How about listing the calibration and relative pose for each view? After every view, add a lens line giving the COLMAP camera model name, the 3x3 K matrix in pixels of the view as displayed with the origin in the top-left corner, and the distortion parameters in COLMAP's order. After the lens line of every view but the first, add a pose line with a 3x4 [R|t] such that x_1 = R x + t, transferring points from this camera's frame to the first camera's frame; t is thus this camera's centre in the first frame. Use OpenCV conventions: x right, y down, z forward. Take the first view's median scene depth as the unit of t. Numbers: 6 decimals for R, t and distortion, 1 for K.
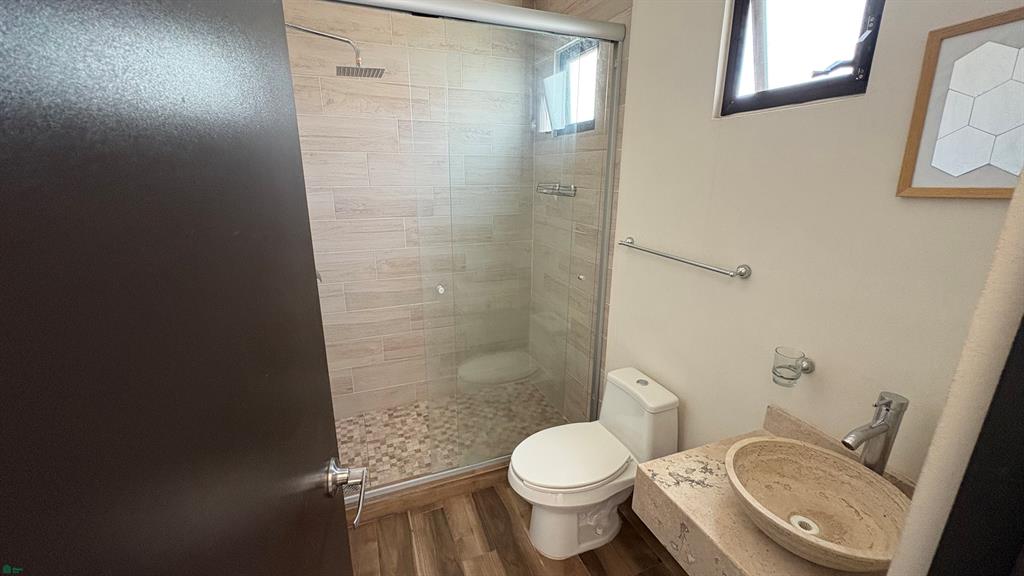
lens RADIAL K [[409.4, 0, 514.1], [0, 409.4, 290.4], [0, 0, 1]] dist [-0.000193, 0.001153]
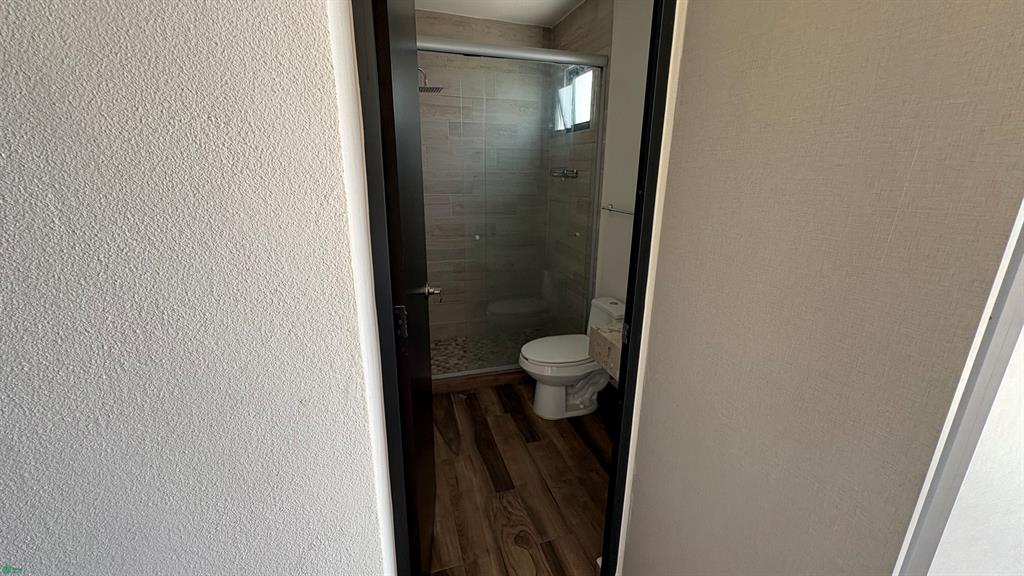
lens RADIAL K [[409.4, 0, 512.3], [0, 409.4, 289.9], [0, 0, 1]] dist [-0.000193, 0.001153]
pose [[0.996218, 0.026378, -0.082791, 0.071083], [-0.026494, 0.999649, -0.000310, 0.178080], [0.082754, 0.002503, 0.996567, -0.440762]]
